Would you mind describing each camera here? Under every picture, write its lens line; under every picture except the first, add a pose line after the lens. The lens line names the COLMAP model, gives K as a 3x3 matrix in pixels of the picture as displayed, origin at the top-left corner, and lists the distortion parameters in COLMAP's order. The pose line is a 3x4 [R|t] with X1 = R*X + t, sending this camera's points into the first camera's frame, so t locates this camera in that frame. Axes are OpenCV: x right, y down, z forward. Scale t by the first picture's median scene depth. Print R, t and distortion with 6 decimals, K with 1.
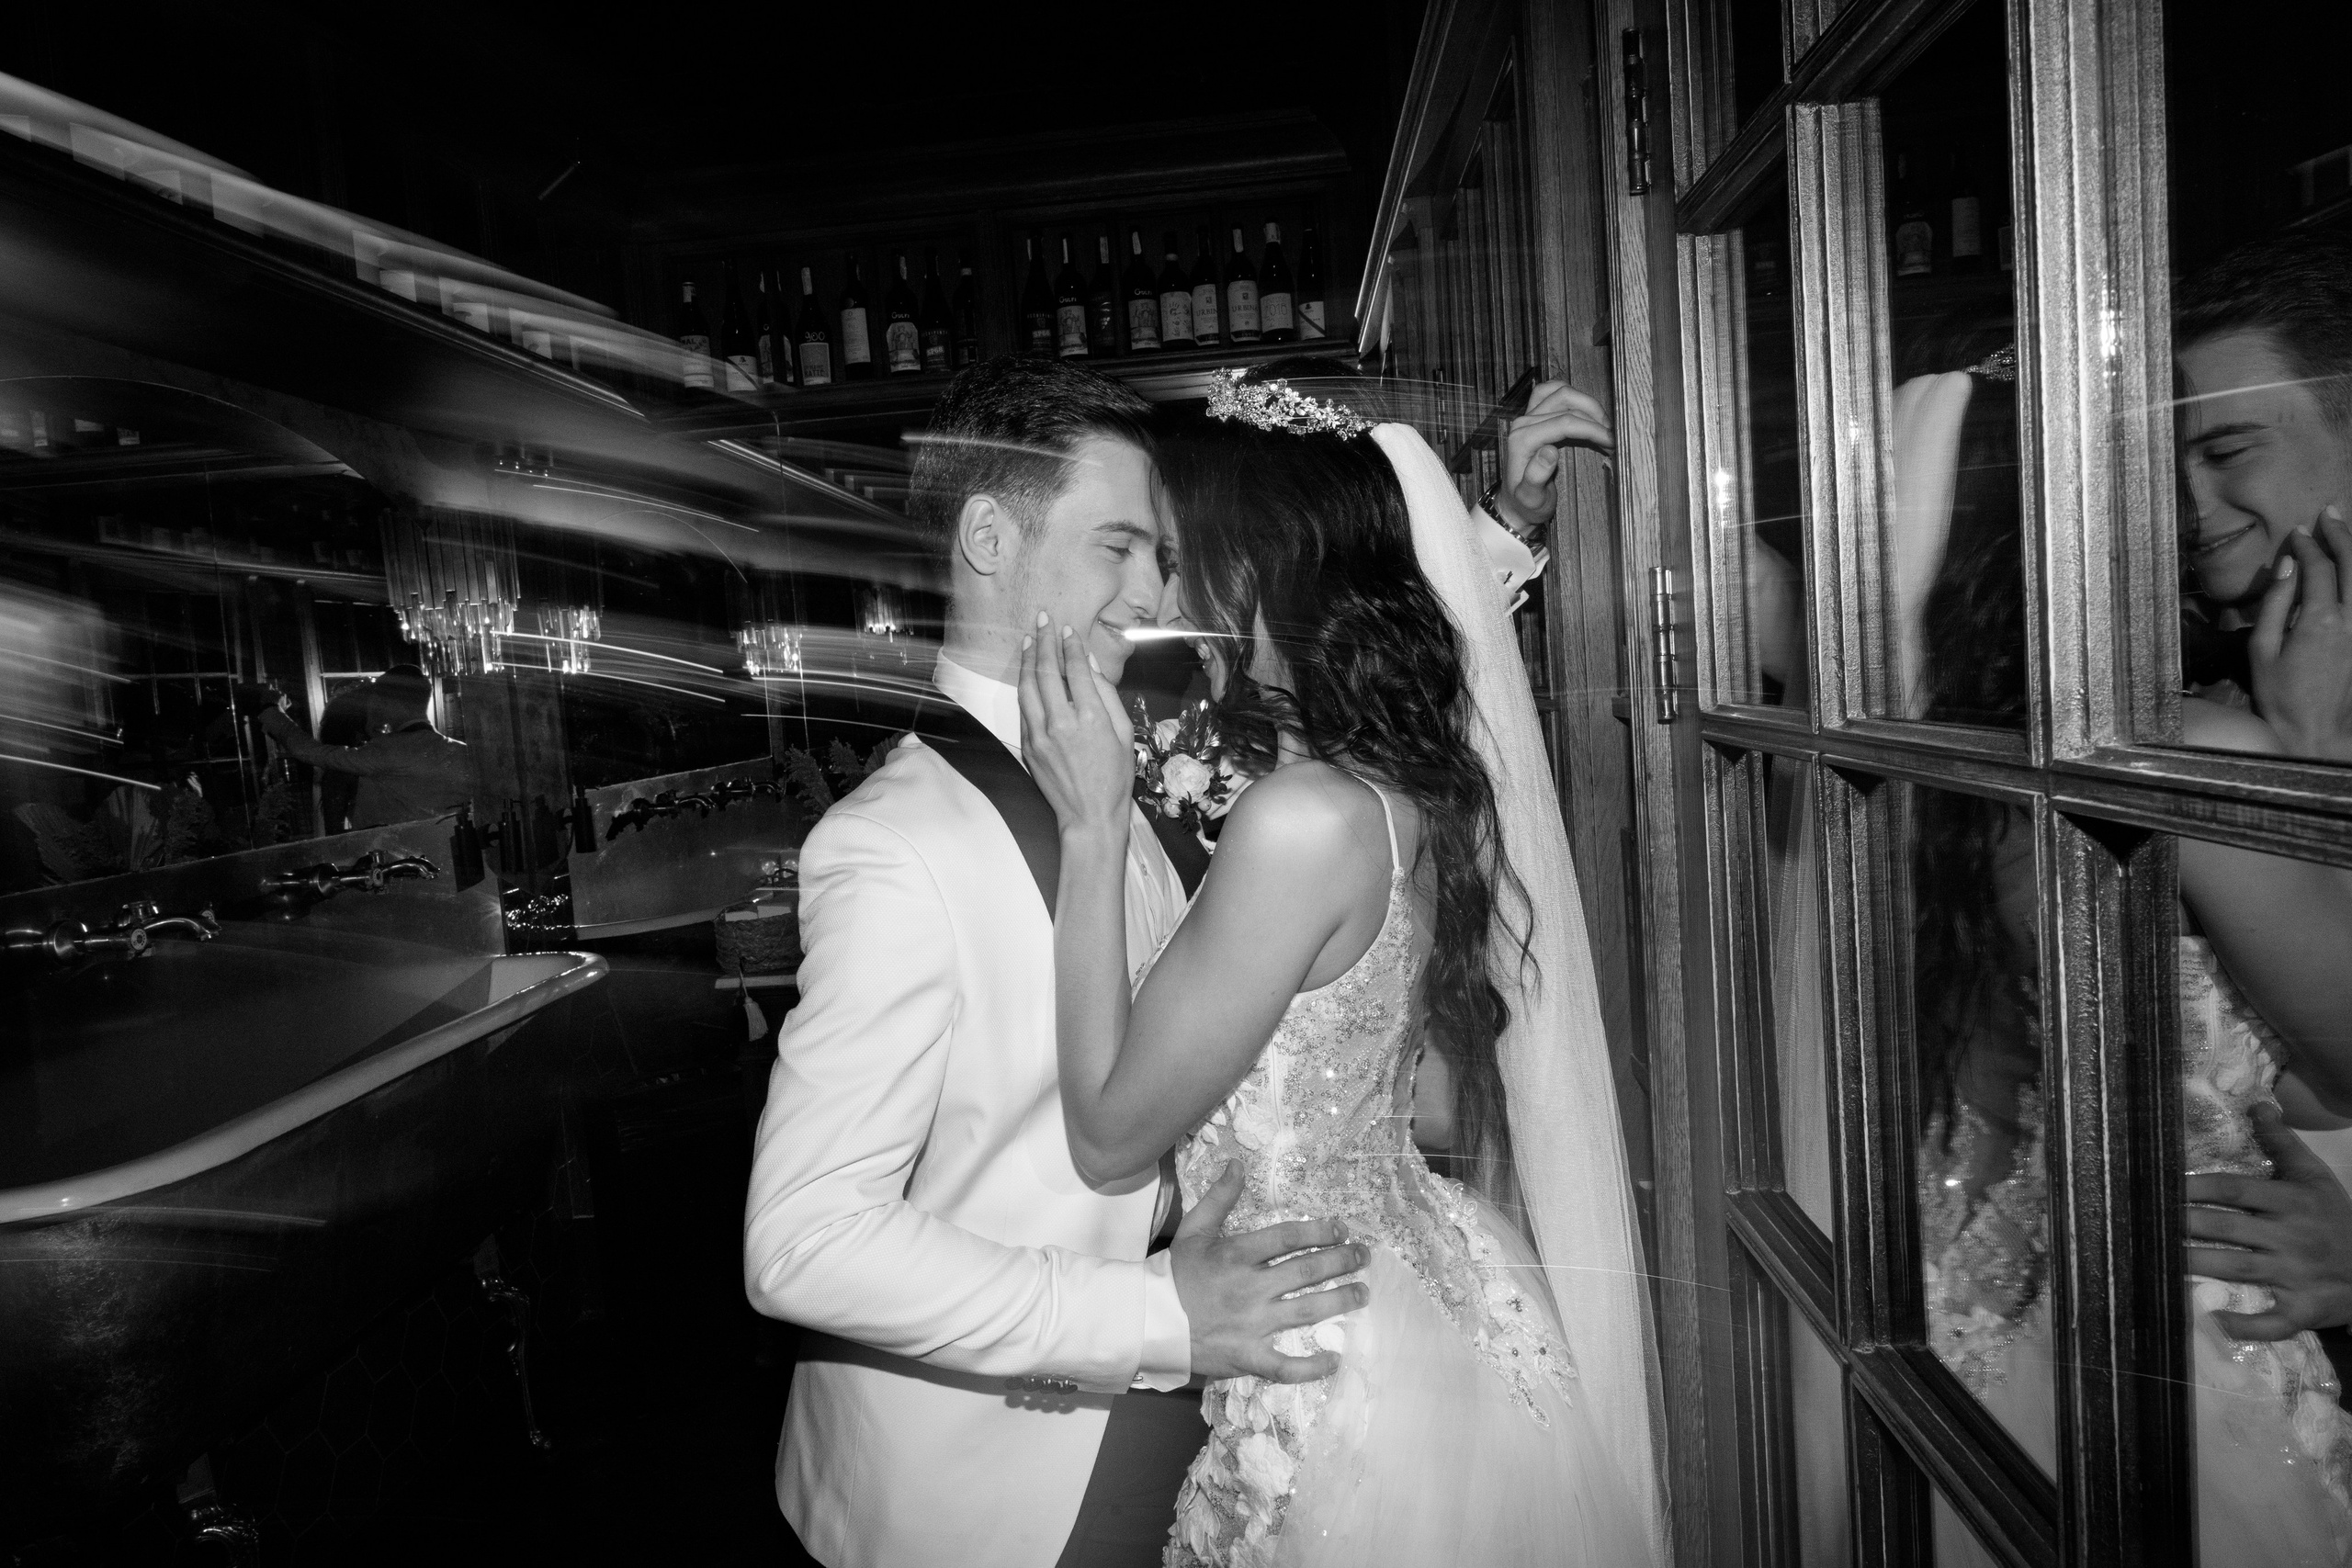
lens RADIAL K [[1515.5, 0, 1176.0], [0, 1515.5, 784.0], [0, 0, 1]] dist [-0.012505, 0.007044]
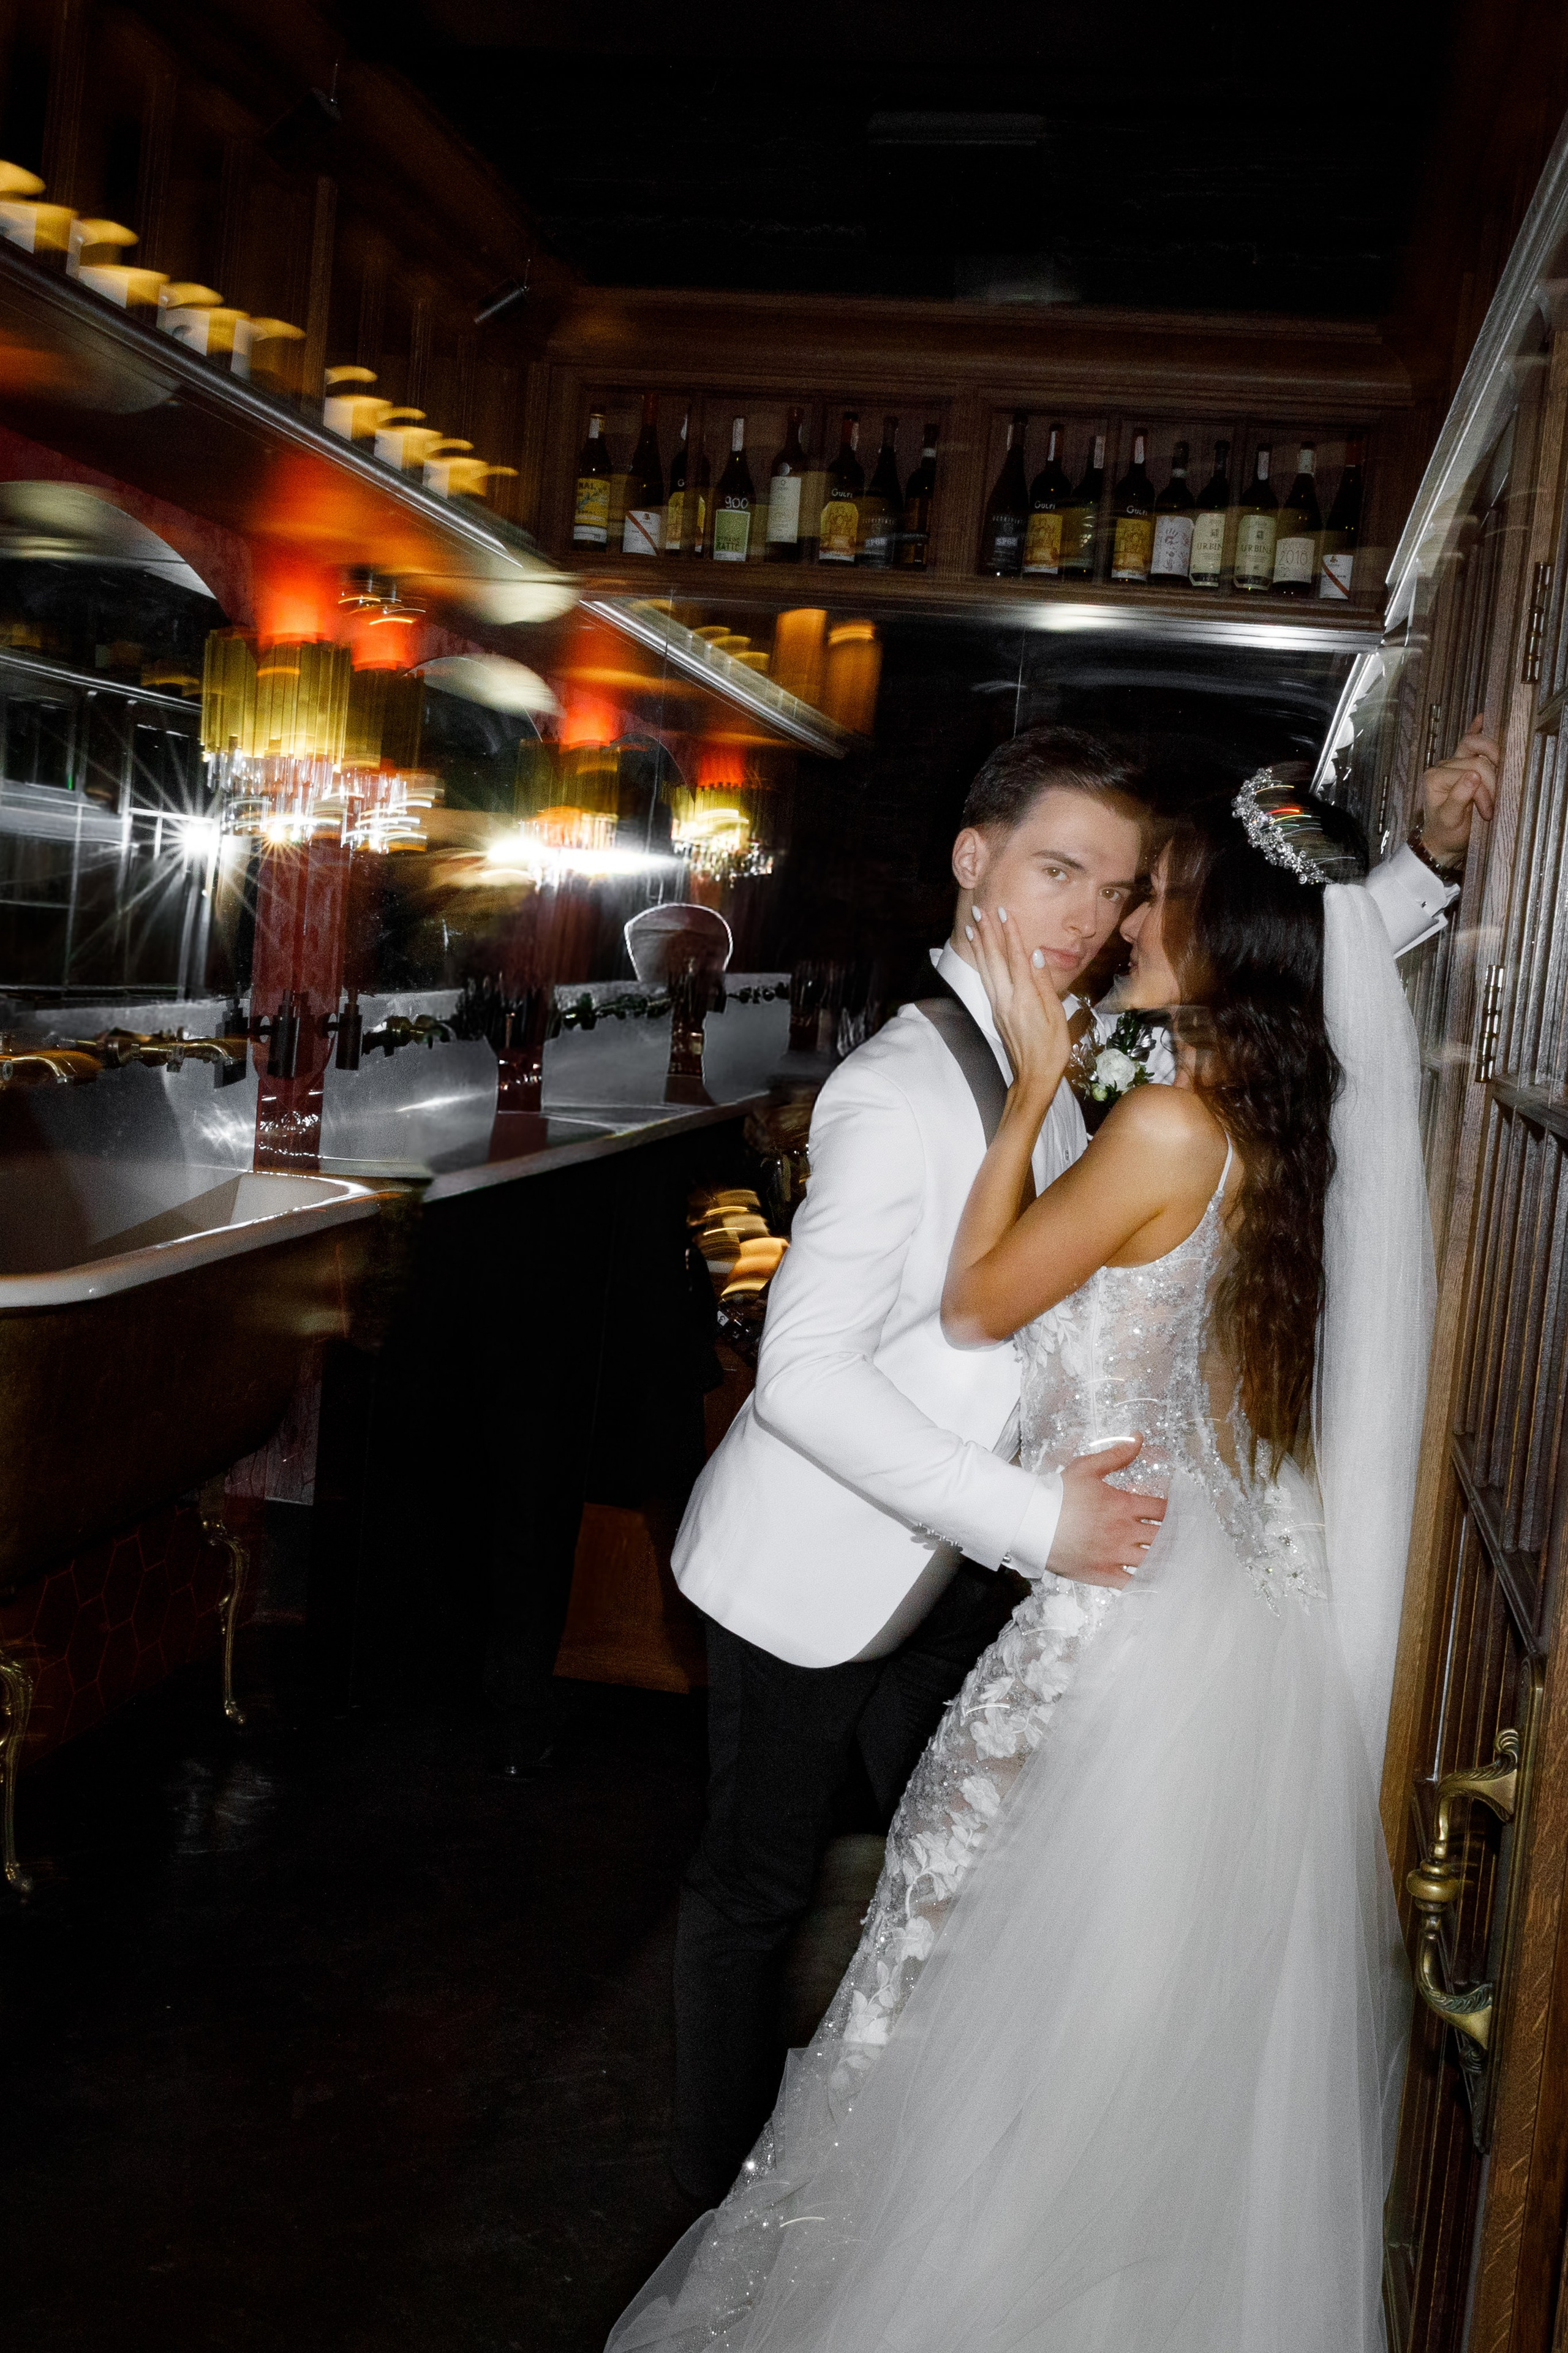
lens RADIAL K [[2602.9, 0, 784.0], [0, 2602.9, 1176.5], [0, 0, 1]] dist [0.011727, 0.019954]
pose [[0.980149, 0.171286, -0.099844, -0.009161], [-0.169250, 0.985159, 0.028584, 0.035979], [0.103259, -0.011118, 0.994592, -0.632303]]
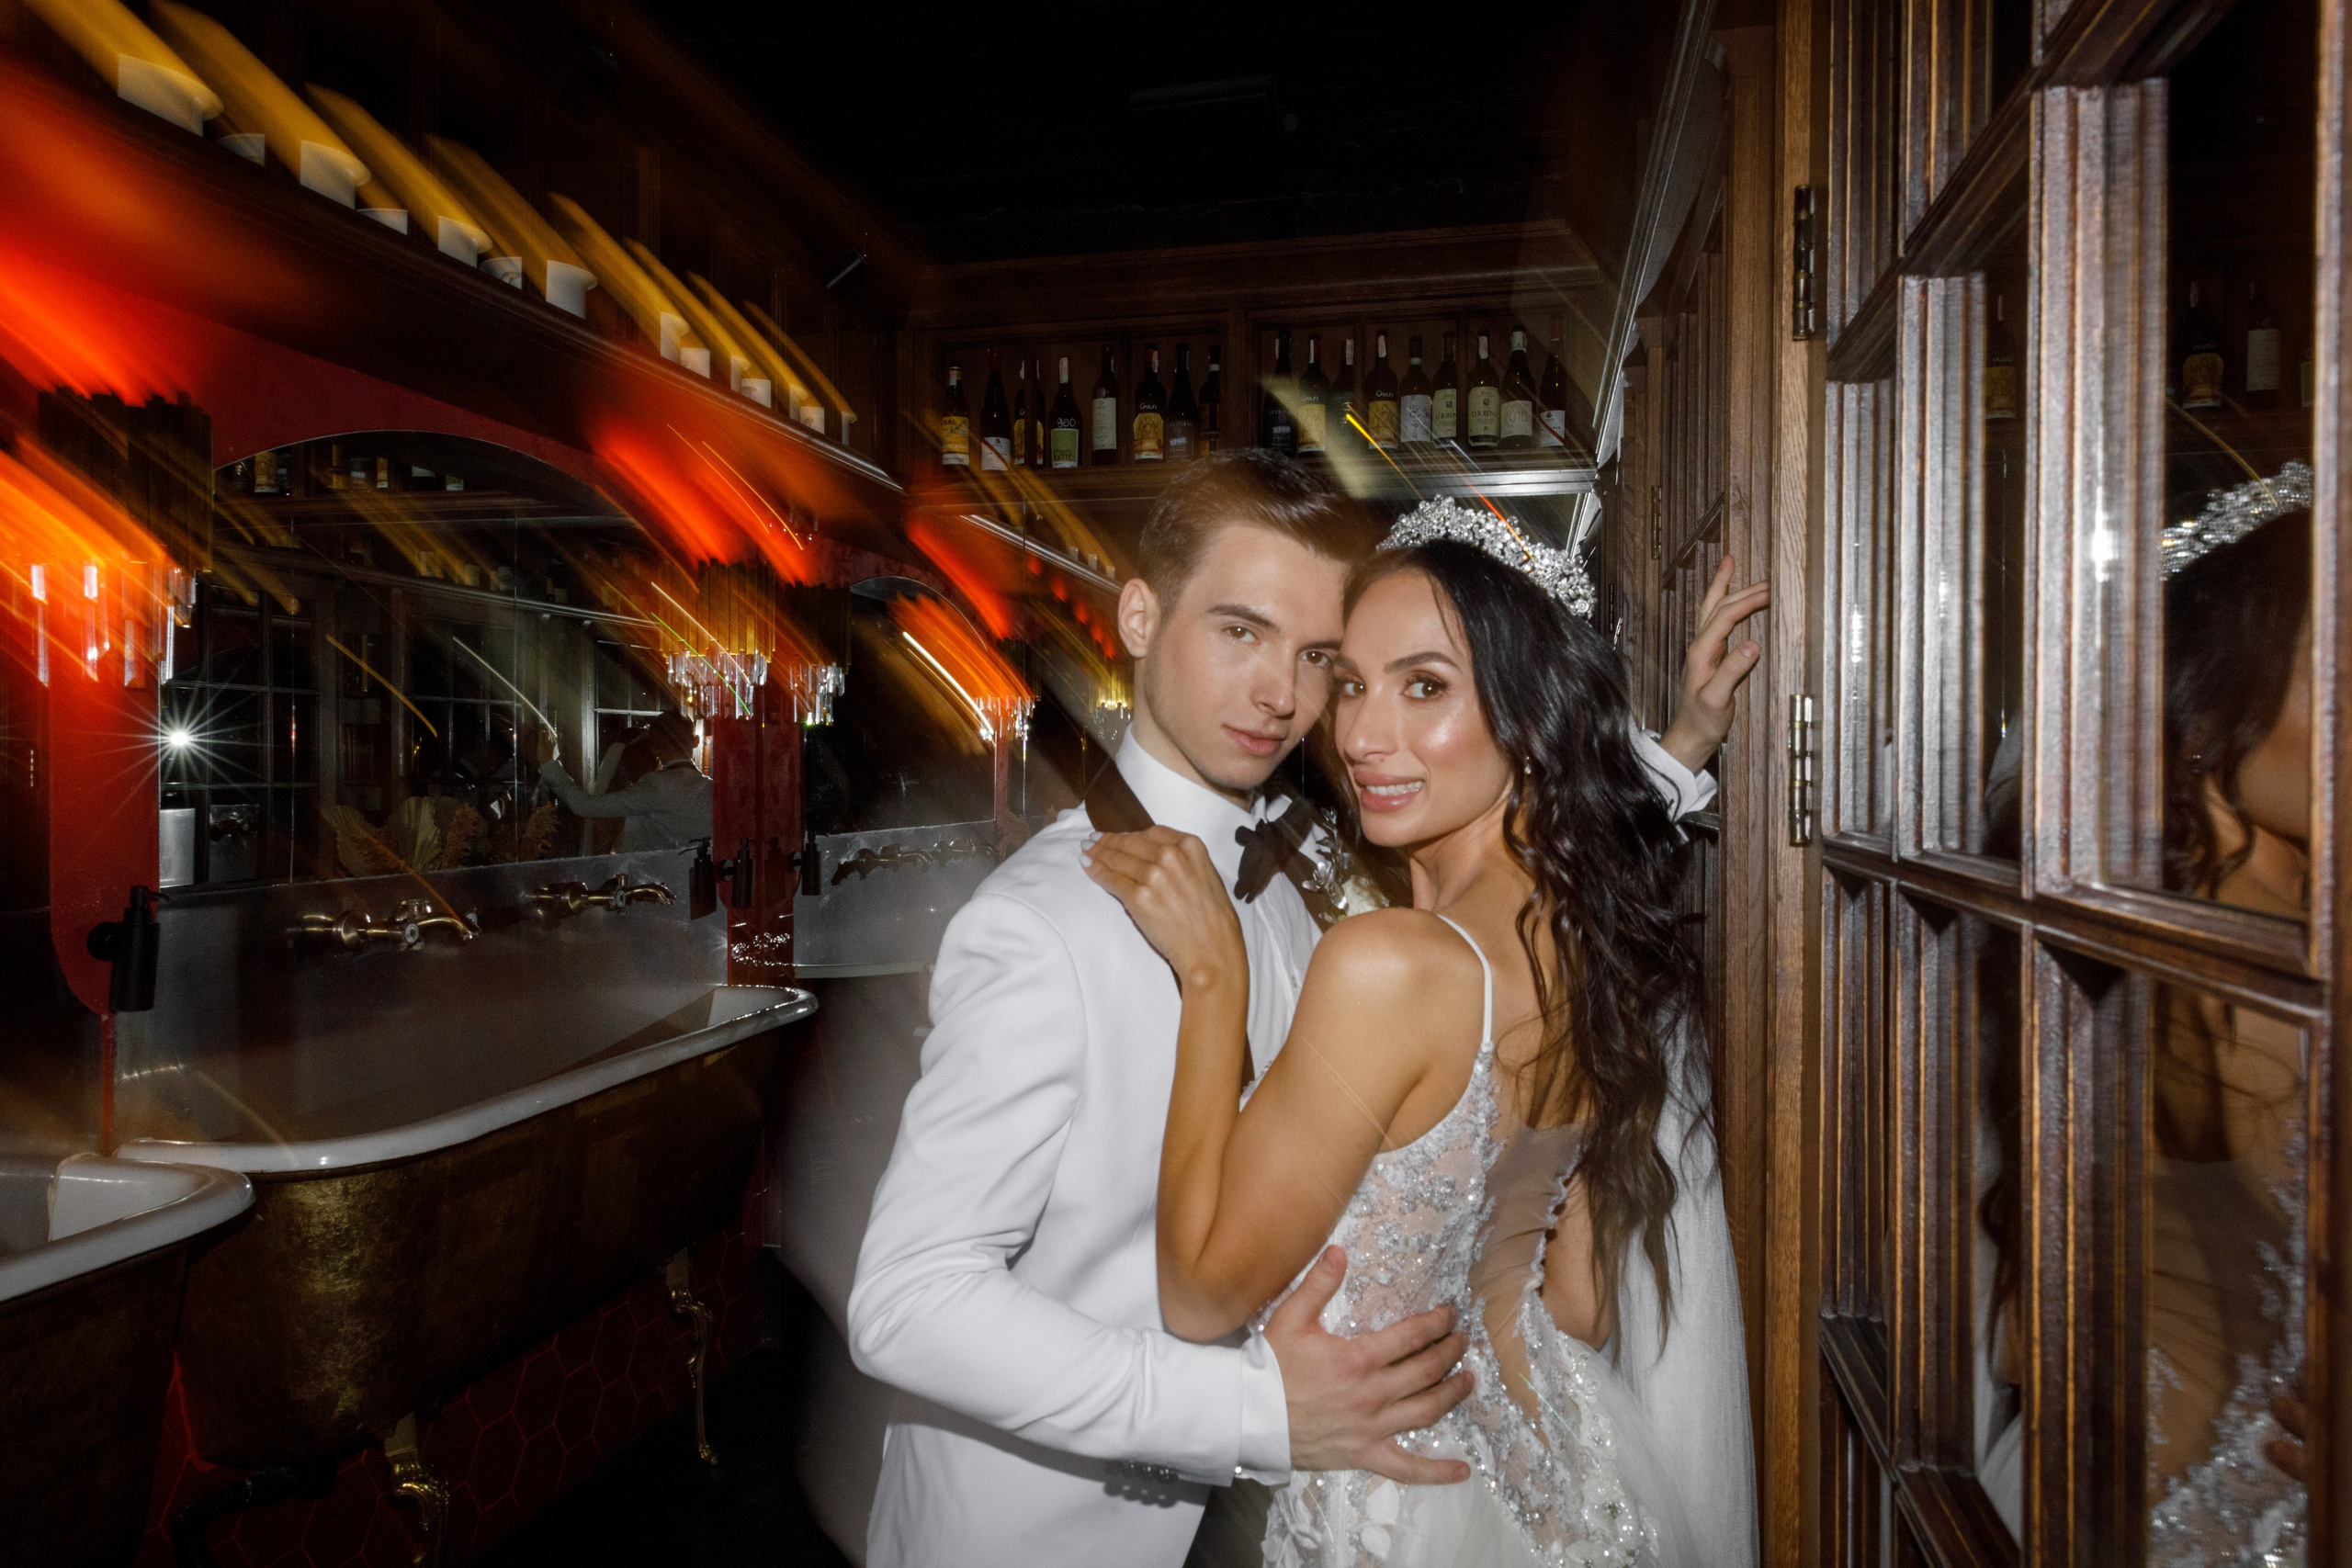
lens RADIAL K [[1551.7, 0, 1176.0], [0, 1551.7, 784.0], [0, 0, 1]] dist [0.005512, -0.002517]
pose [[0.984886, 0.078934, -0.154174, 0.031789], [-0.087982, 0.994724, -0.052766, 0.004696], [0.149196, 0.065533, 0.986634, -0.048057]]
